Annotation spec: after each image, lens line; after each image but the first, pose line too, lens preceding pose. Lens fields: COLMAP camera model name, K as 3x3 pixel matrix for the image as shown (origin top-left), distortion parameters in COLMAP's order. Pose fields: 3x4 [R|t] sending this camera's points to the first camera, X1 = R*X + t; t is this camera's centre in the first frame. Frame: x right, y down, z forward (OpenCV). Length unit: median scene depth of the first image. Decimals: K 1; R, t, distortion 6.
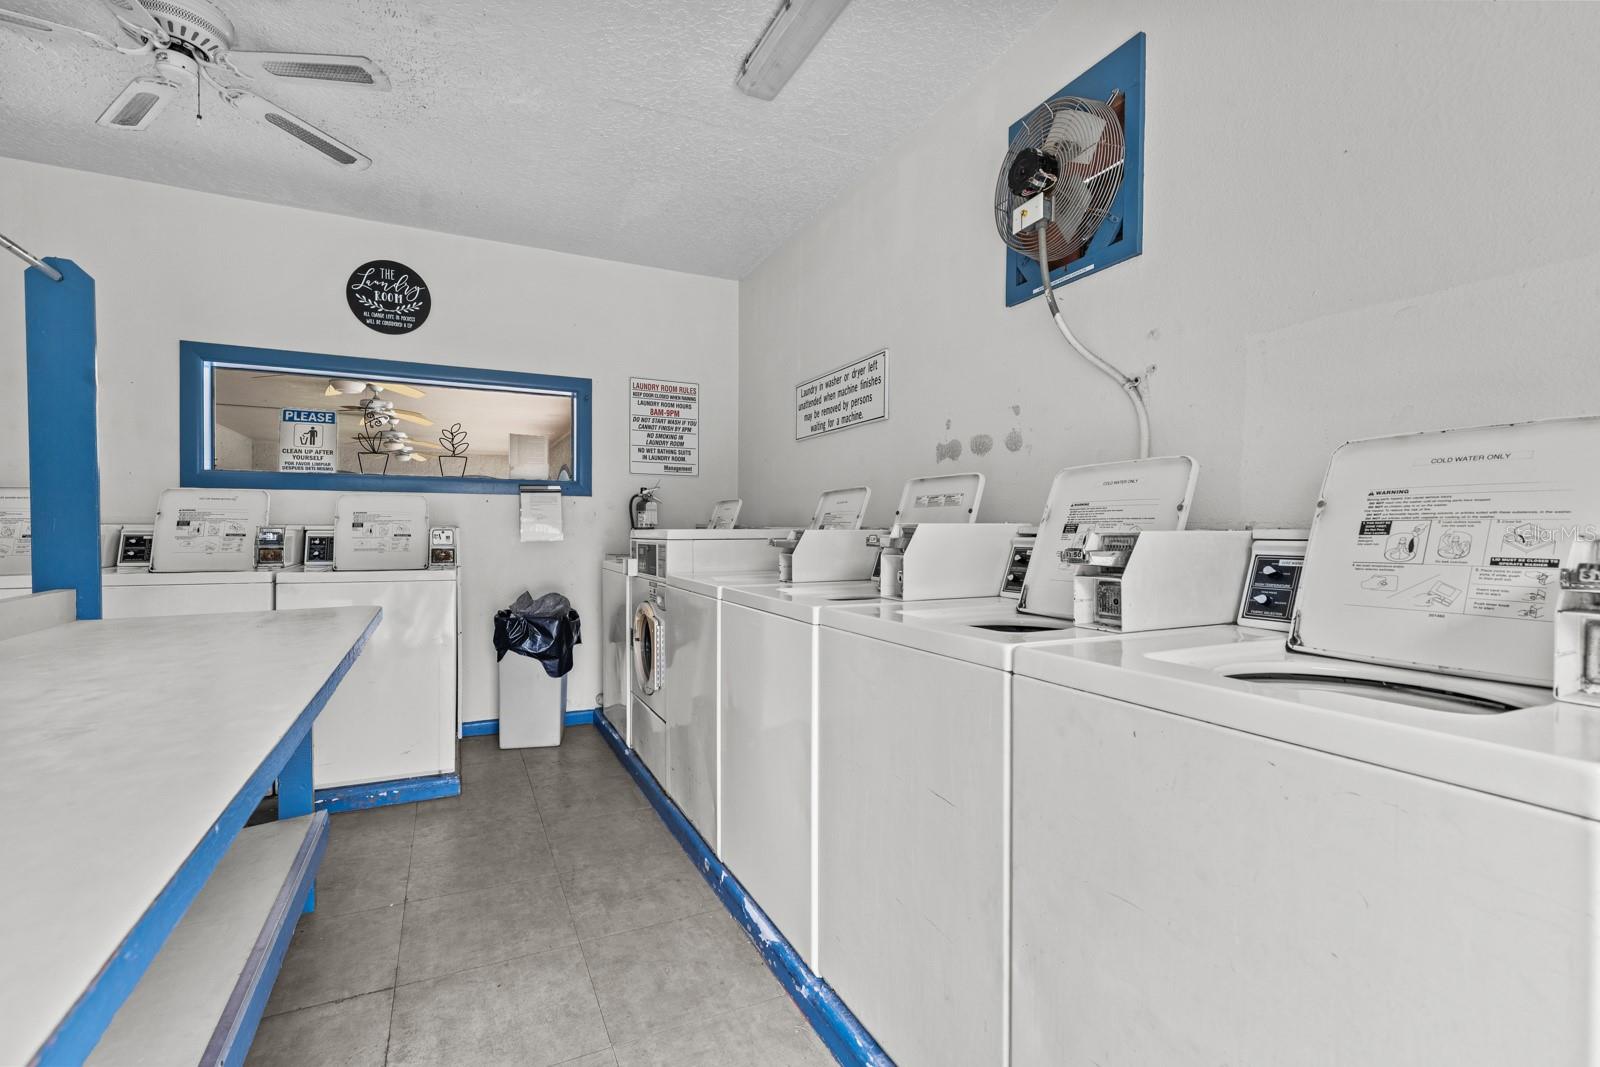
lens RADIAL K [[714.9, 0, 805.0], [0, 714.9, 530.7], [0, 0, 1]] dist [-0.000139, -0.000128]
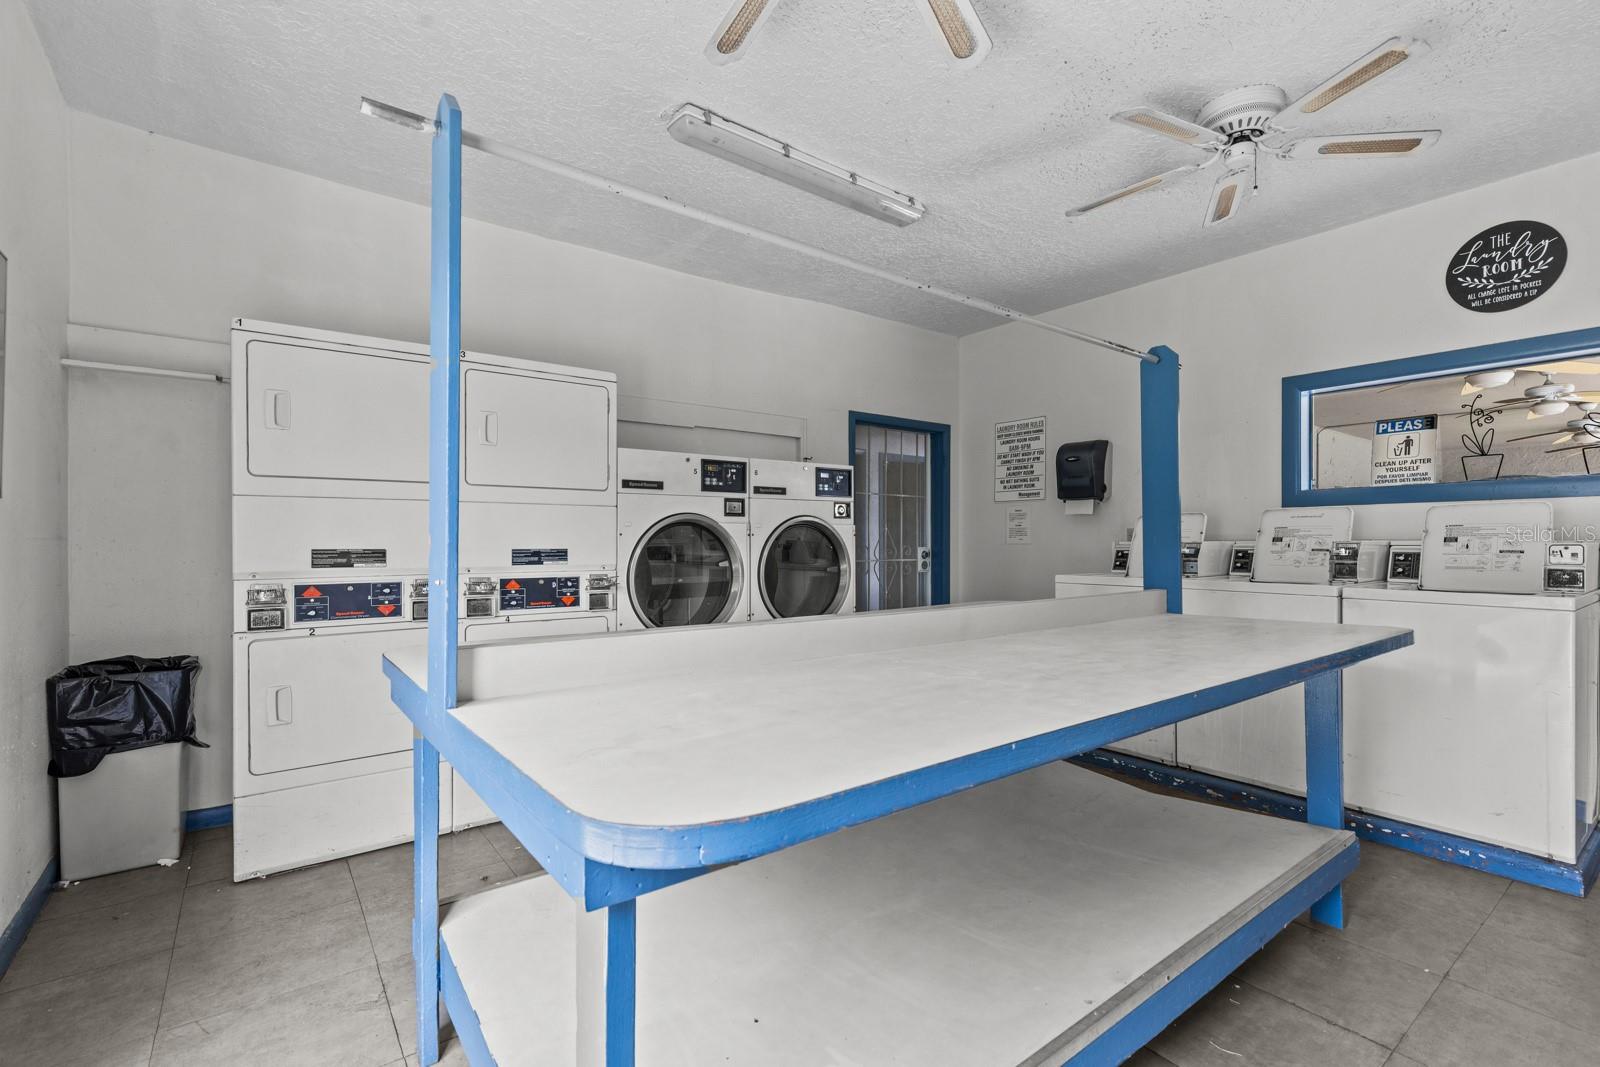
lens RADIAL K [[714.9, 0, 805.0], [0, 714.9, 530.7], [0, 0, 1]] dist [-0.000139, -0.000128]
pose [[0.191198, -0.020228, -0.981343, 0.095368], [-0.000183, 0.999787, -0.020644, -0.000563], [0.981551, 0.004127, 0.191154, 0.047222]]
